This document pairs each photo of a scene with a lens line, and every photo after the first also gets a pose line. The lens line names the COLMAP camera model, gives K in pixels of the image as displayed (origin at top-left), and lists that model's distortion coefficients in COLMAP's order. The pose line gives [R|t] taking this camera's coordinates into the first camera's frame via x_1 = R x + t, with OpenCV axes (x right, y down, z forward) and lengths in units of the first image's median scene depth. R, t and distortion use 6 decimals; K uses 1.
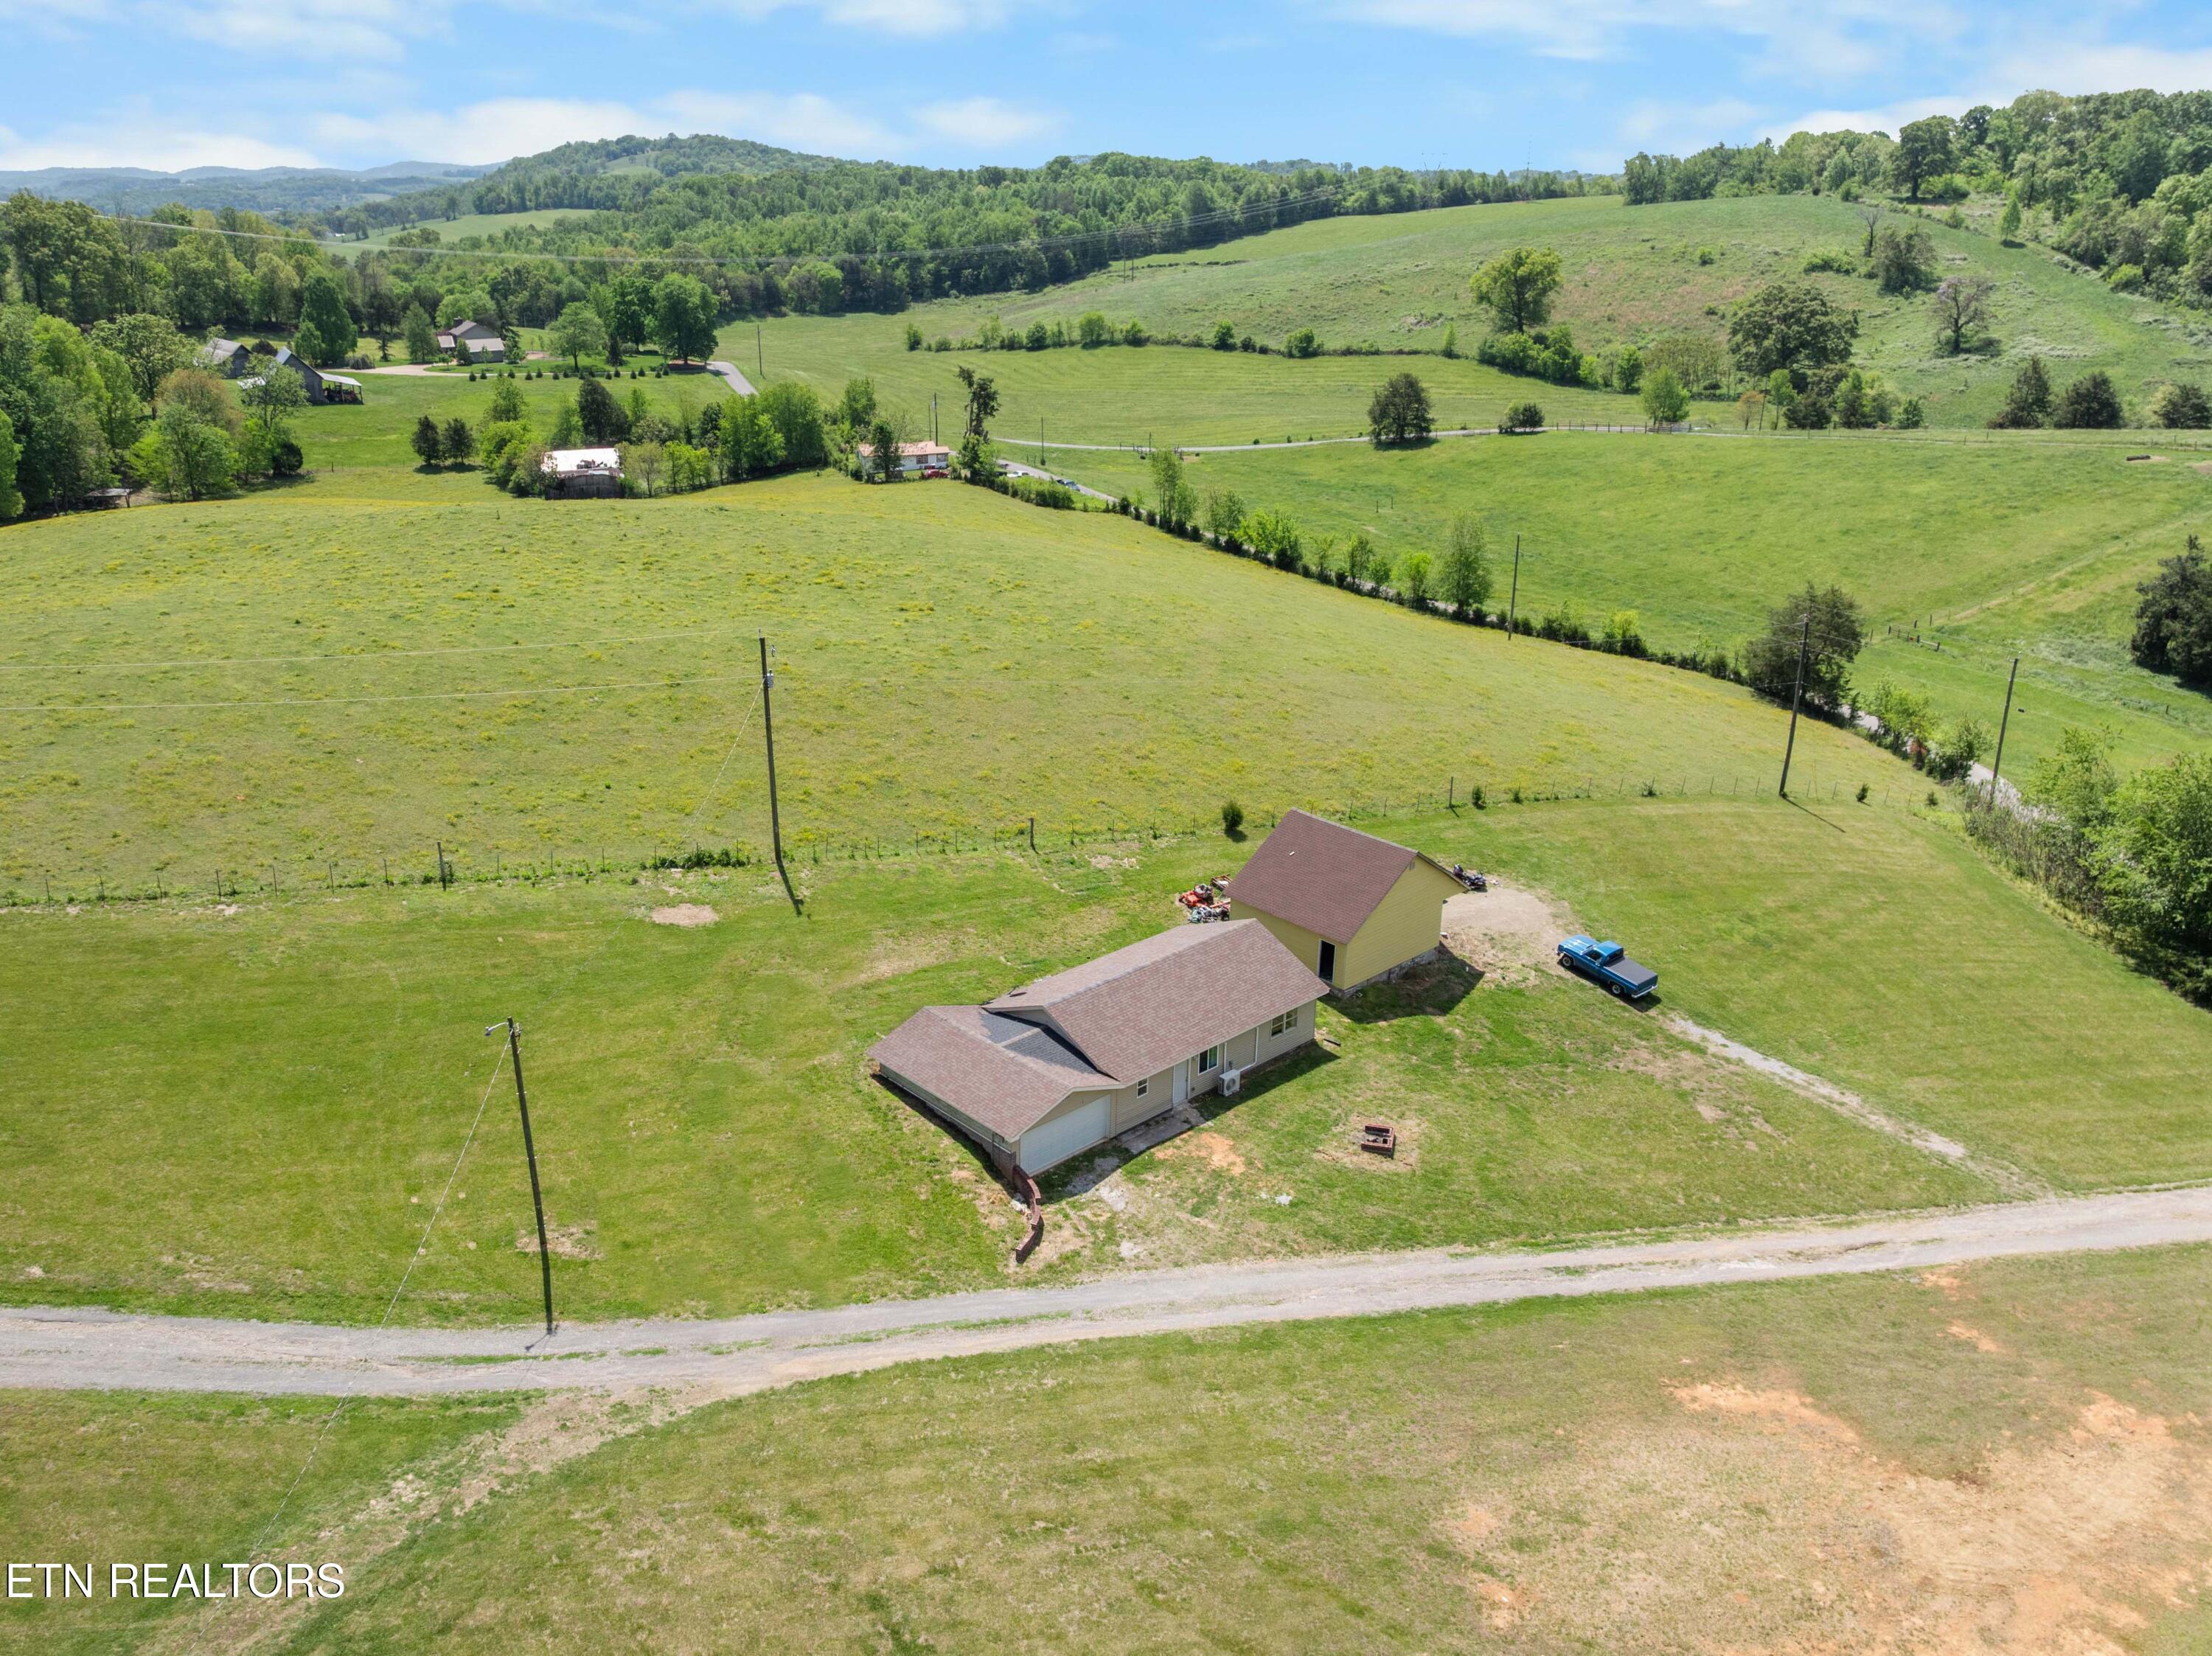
lens RADIAL K [[1700.6, 0, 1108.2], [0, 1700.6, 886.3], [0, 0, 1]] dist [-0.043185, 0.004897]
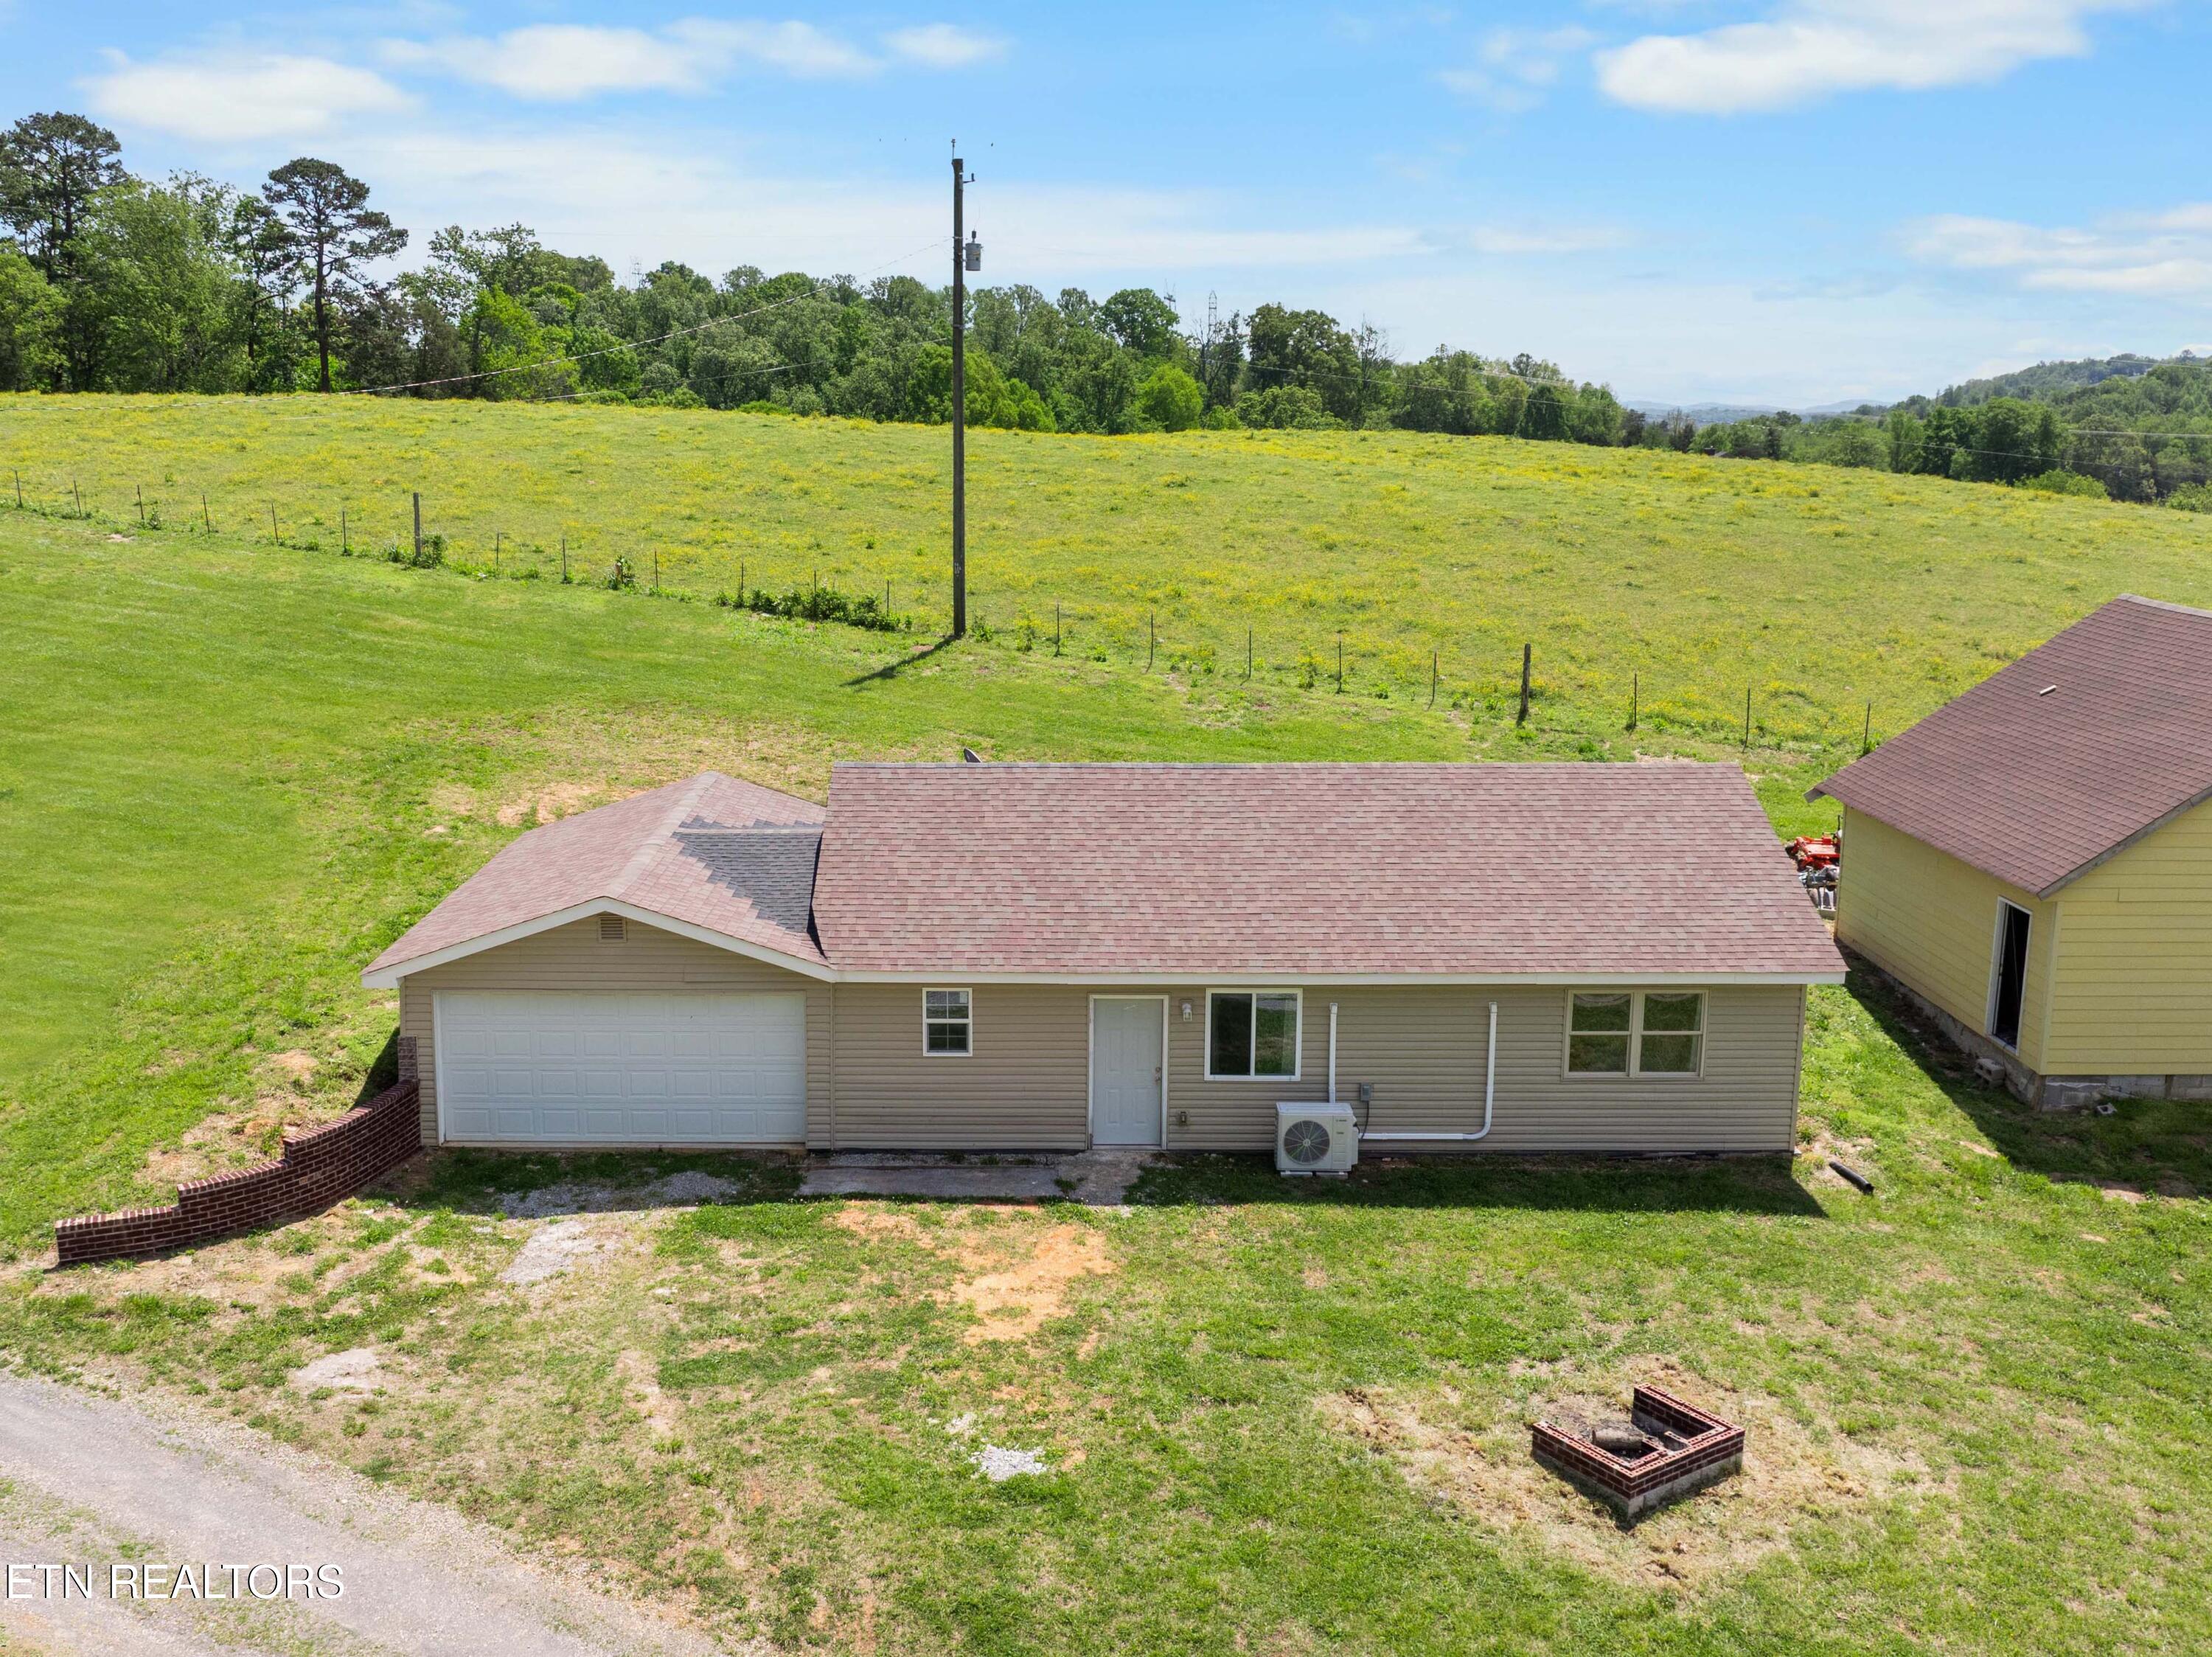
lens RADIAL K [[2057.2, 0, 983.6], [0, 2057.2, 824.0], [0, 0, 1]] dist [0.000618, -0.127778]
pose [[0.715782, 0.120670, -0.687818, 0.290112], [-0.262820, 0.959088, -0.105244, 0.124238], [0.646978, 0.256104, 0.718213, 0.740009]]
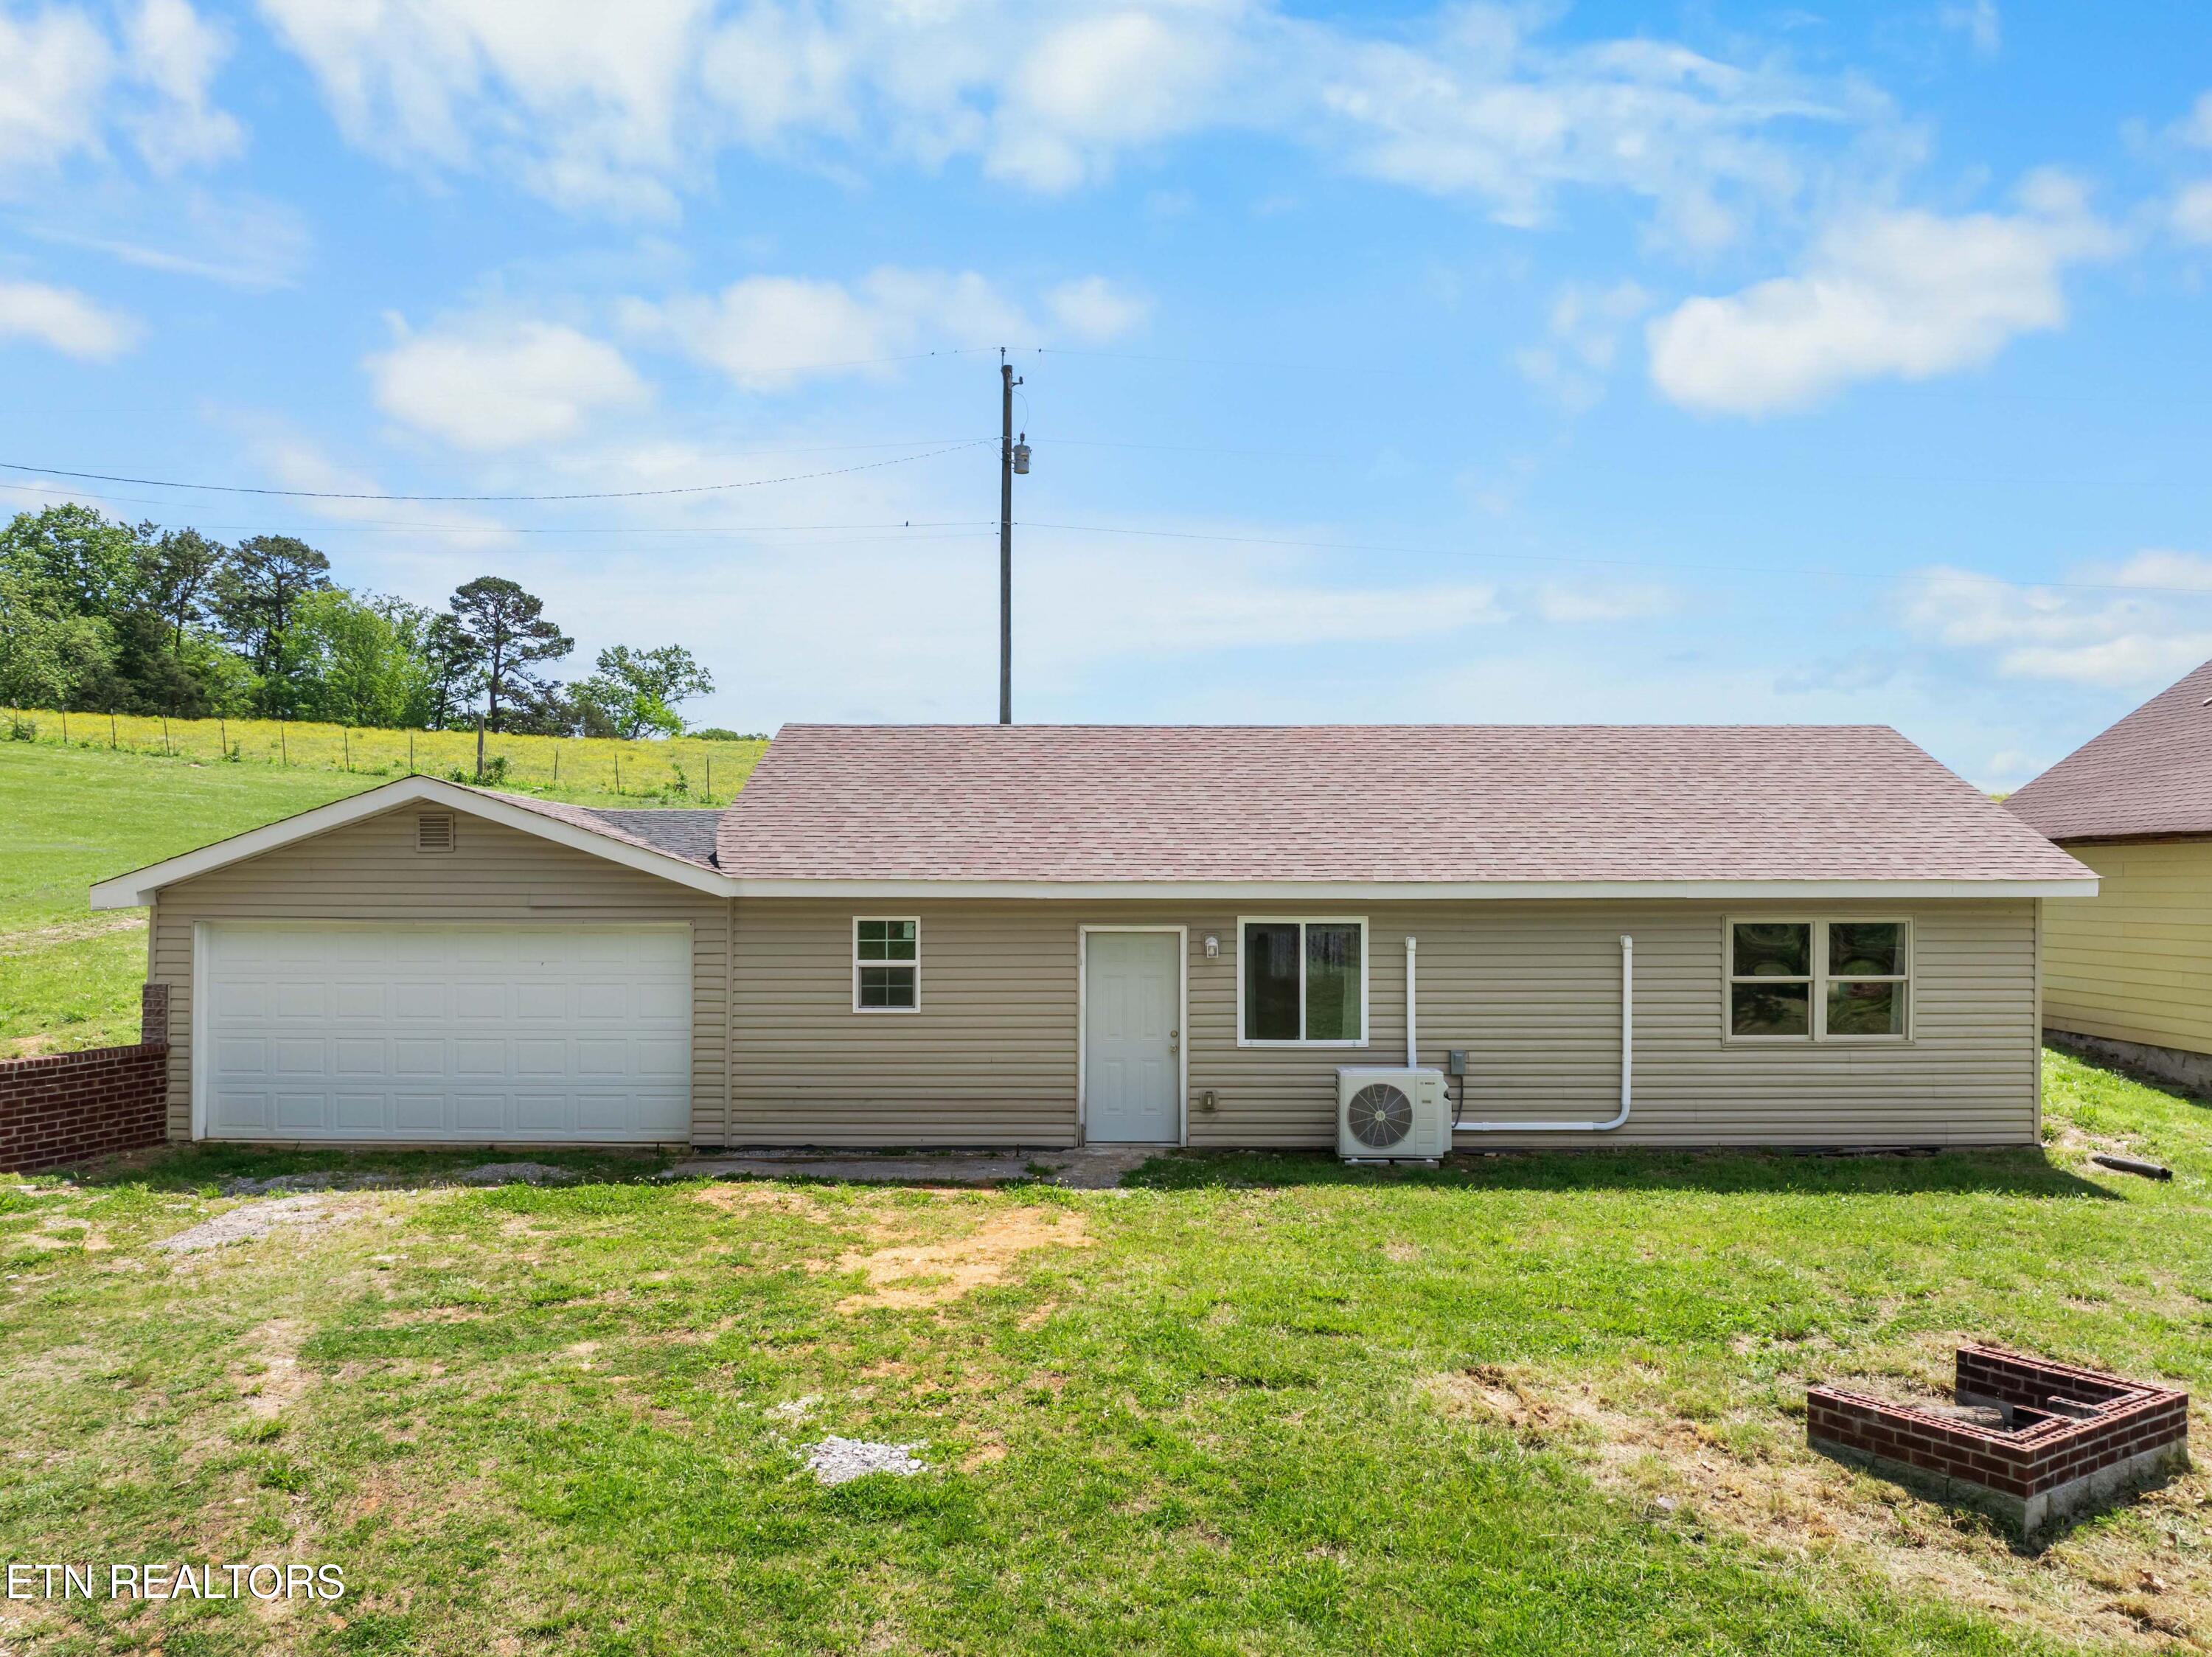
lens RADIAL K [[1700.8, 0, 1108.2], [0, 1700.8, 886.8], [0, 0, 1]] dist [-0.043185, 0.004897]
pose [[0.723809, -0.017483, -0.689779, 0.206778], [-0.260842, 0.918562, -0.296993, 0.173266], [0.638797, 0.394890, 0.660303, 0.885103]]
